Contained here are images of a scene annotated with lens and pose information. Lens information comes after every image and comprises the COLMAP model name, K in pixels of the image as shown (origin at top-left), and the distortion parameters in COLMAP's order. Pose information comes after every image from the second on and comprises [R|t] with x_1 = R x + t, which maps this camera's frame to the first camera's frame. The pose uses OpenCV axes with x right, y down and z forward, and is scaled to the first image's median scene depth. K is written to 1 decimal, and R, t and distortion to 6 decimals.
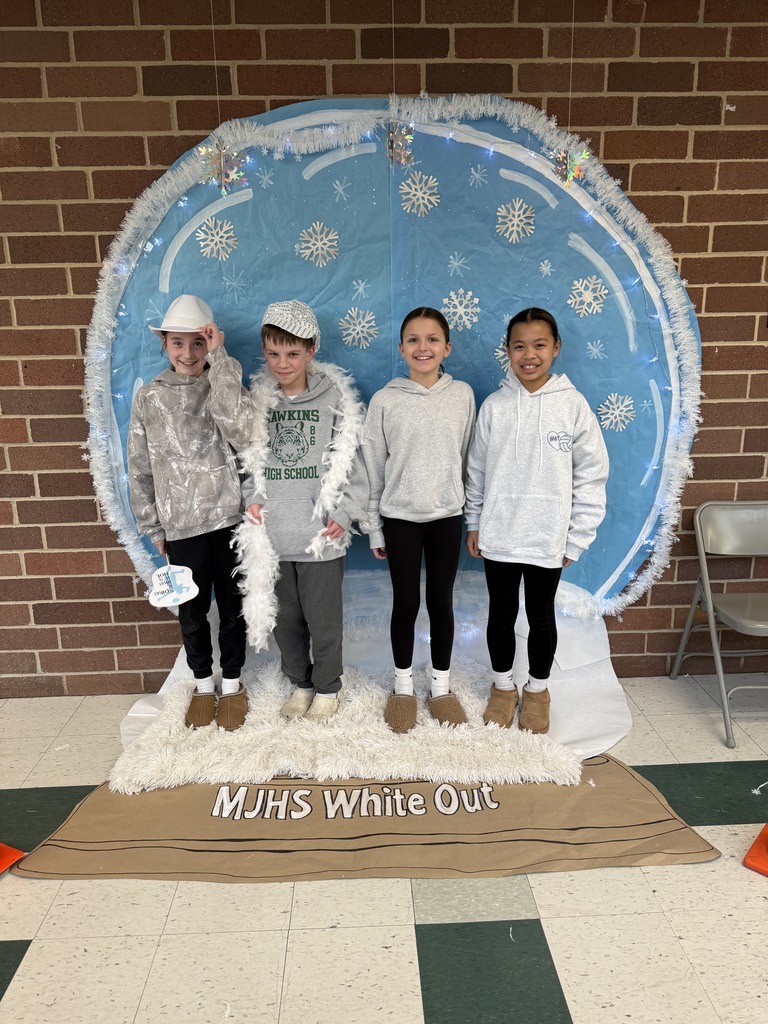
lens RADIAL K [[720.8, 0, 383.5], [0, 720.8, 517.0], [0, 0, 1]] dist [-0.014906, -0.004912]
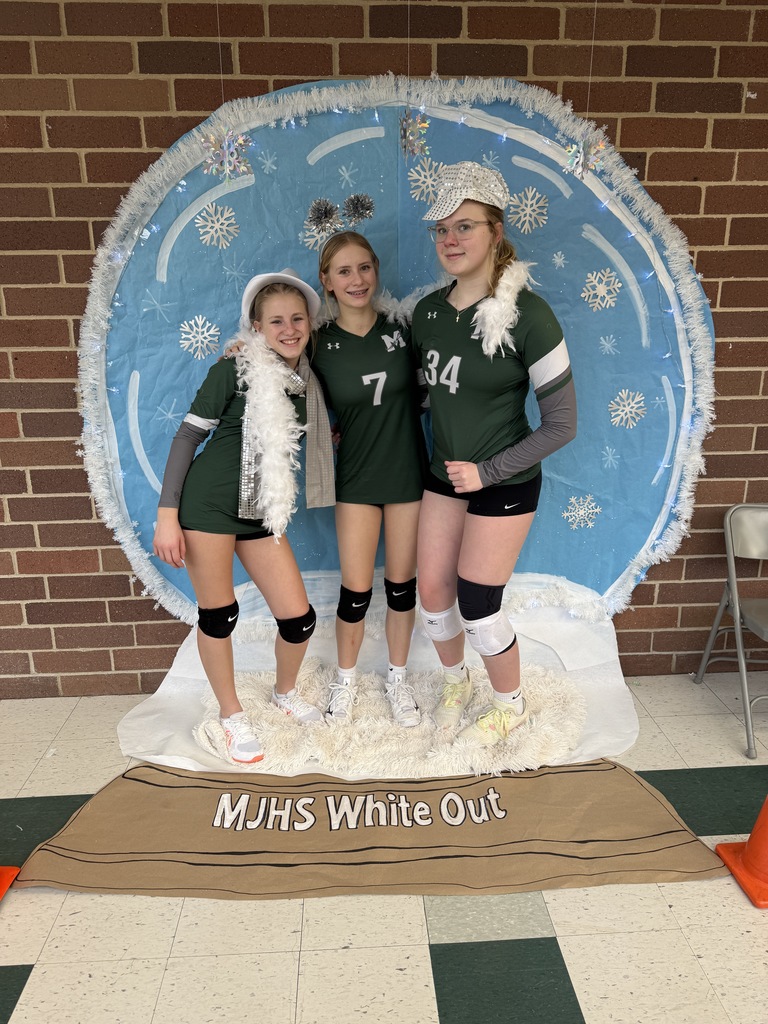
lens RADIAL K [[720.8, 0, 384.7], [0, 720.8, 514.3], [0, 0, 1]] dist [-0.014906, -0.004912]
pose [[0.999799, 0.002875, 0.019826, -0.026978], [-0.003434, 0.999596, 0.028210, -0.031933], [-0.019737, -0.028273, 0.999405, 0.029931]]
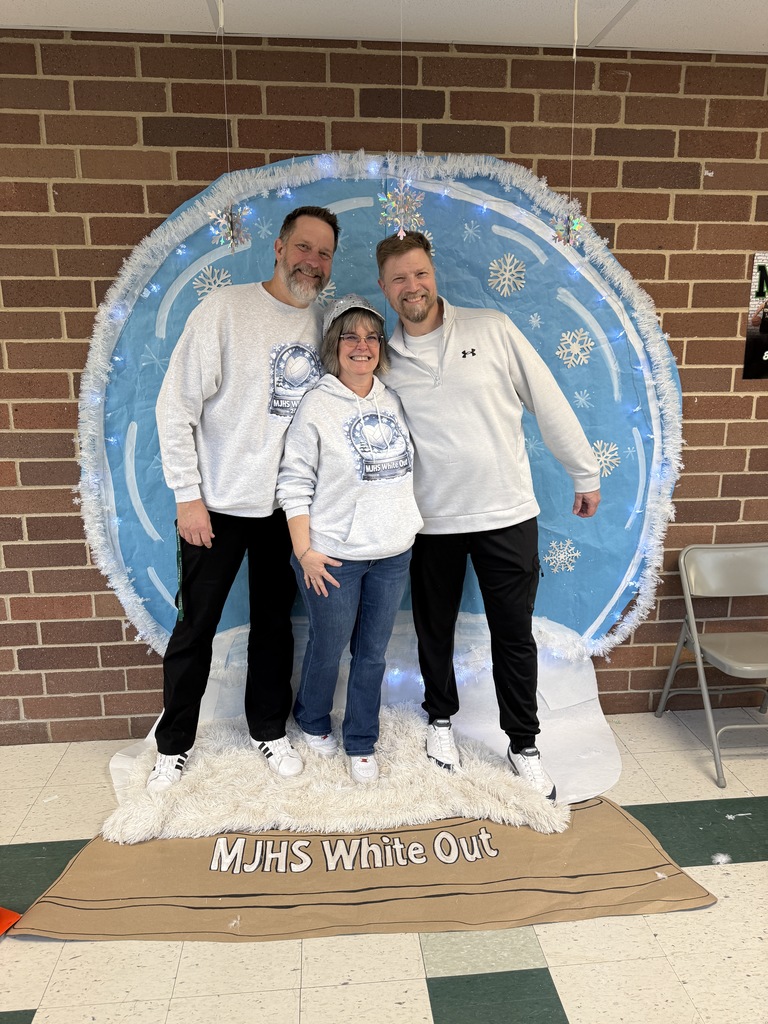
lens RADIAL K [[720.8, 0, 387.0], [0, 720.8, 516.1], [0, 0, 1]] dist [-0.014906, -0.004912]
pose [[0.998161, 0.001141, 0.060614, -0.051830], [0.000594, 0.999591, -0.028601, -0.036526], [-0.060622, 0.028584, 0.997751, -0.012492]]
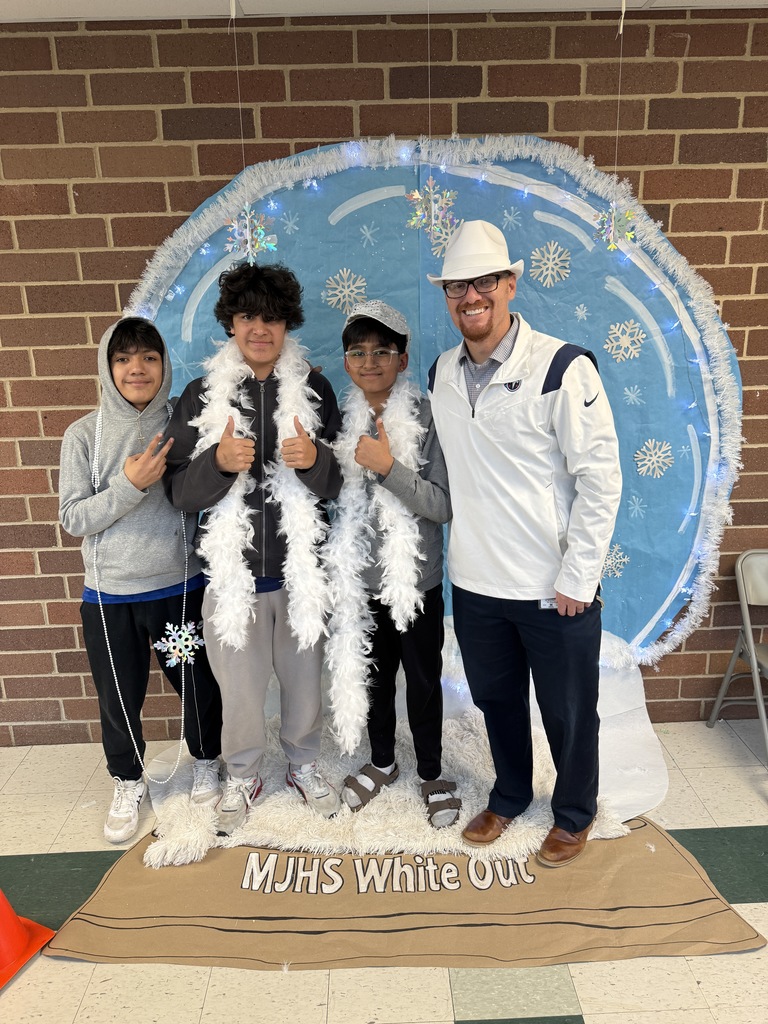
lens RADIAL K [[720.8, 0, 384.0], [0, 720.8, 512.3], [0, 0, 1]] dist [-0.014906, -0.004912]
pose [[0.999866, -0.003454, -0.016022, -0.024490], [0.003832, 0.999713, 0.023651, -0.106799], [0.015936, -0.023710, 0.999592, 0.028807]]
